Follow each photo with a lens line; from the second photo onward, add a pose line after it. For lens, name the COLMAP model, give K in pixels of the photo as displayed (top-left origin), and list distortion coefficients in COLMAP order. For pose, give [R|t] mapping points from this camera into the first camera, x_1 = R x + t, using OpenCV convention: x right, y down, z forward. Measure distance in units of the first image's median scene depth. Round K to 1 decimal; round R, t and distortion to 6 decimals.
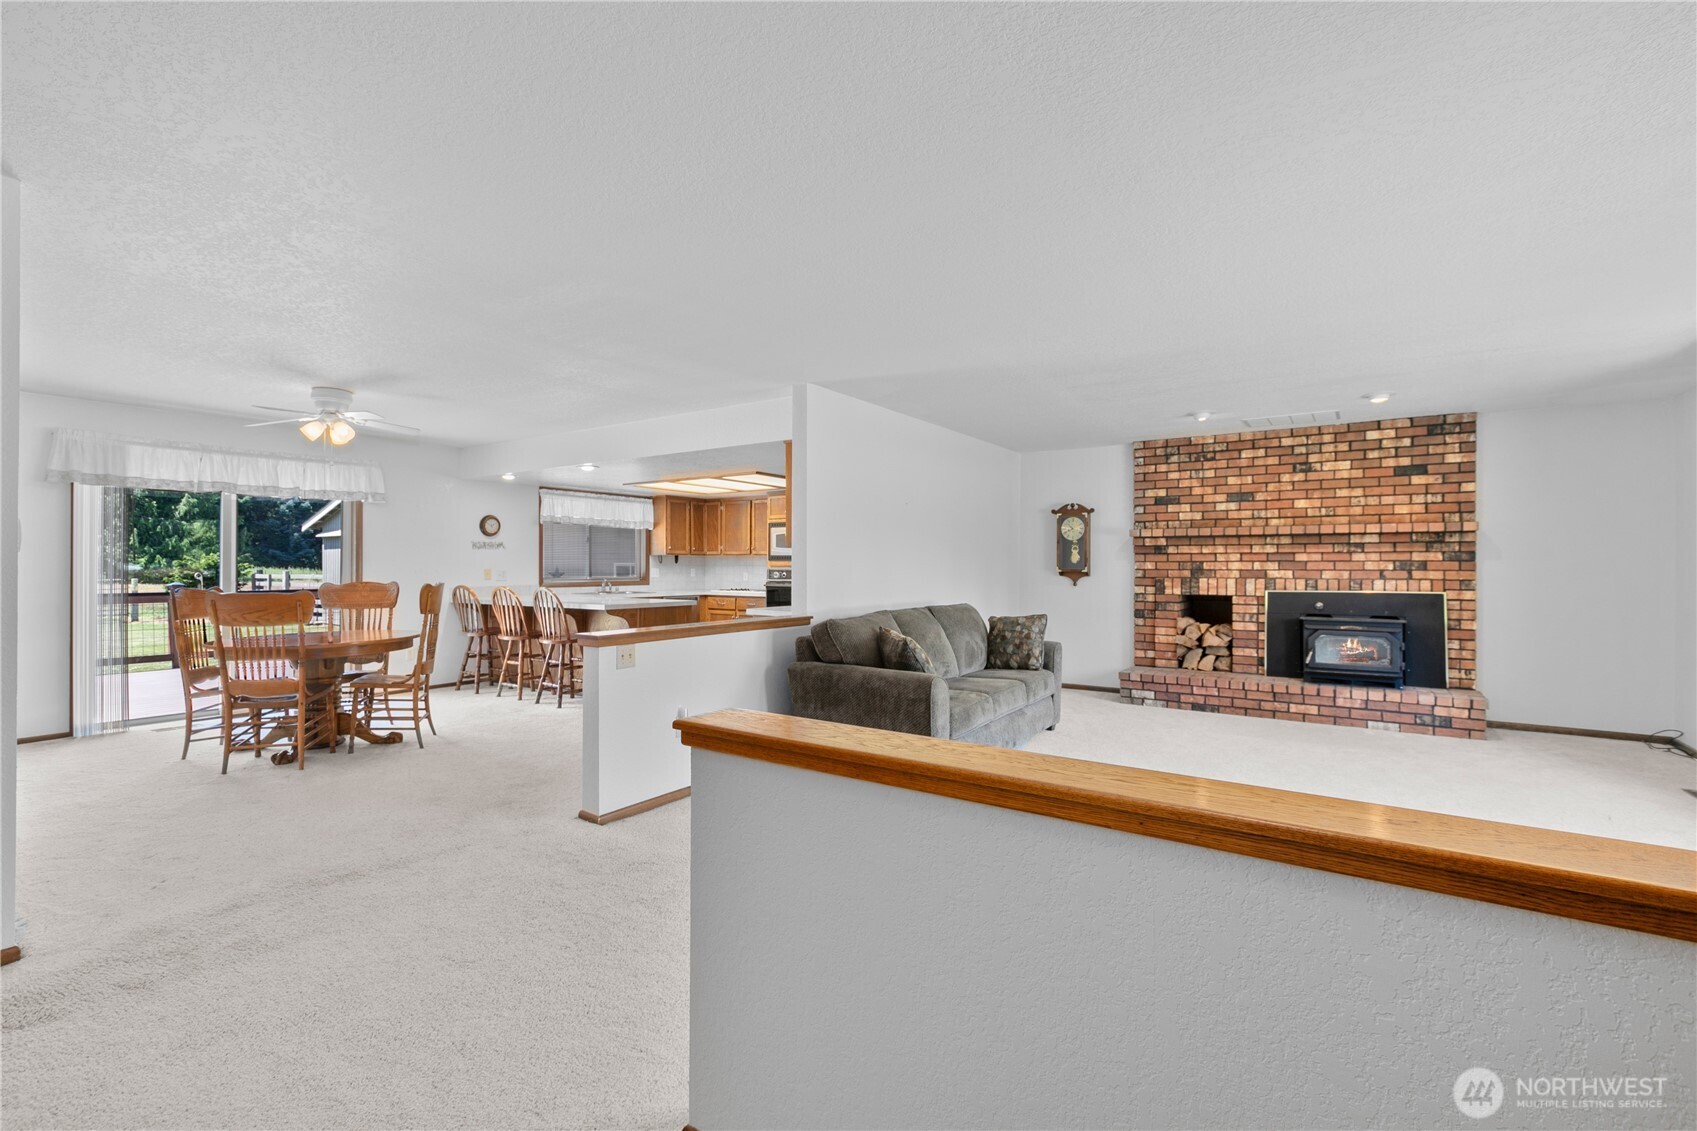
lens RADIAL K [[780.2, 0, 844.6], [0, 780.2, 565.2], [0, 0, 1]] dist [0.003170, 0.000116]
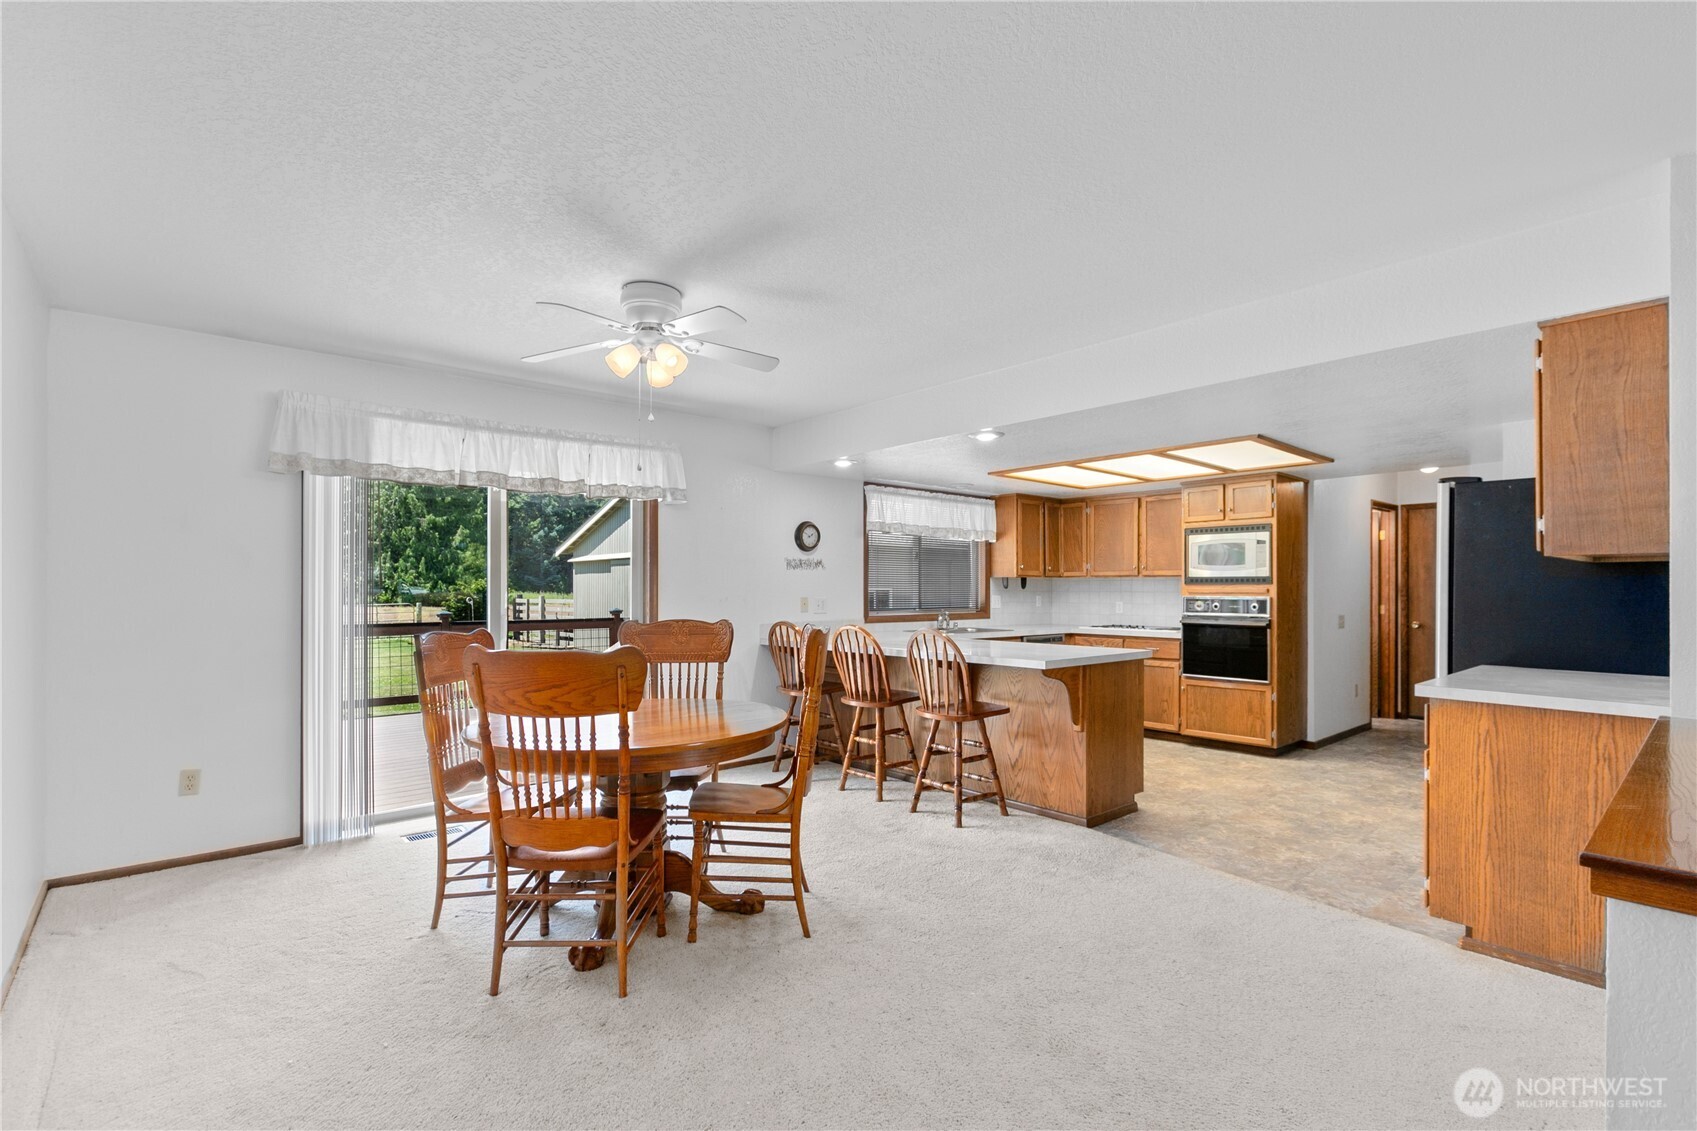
lens RADIAL K [[780.2, 0, 837.6], [0, 780.2, 594.9], [0, 0, 1]] dist [0.003170, 0.000116]
pose [[0.968444, 0.002070, -0.249224, -0.305047], [-0.000385, 0.999977, 0.006813, -0.002500], [0.249233, -0.006502, 0.968422, 0.381855]]
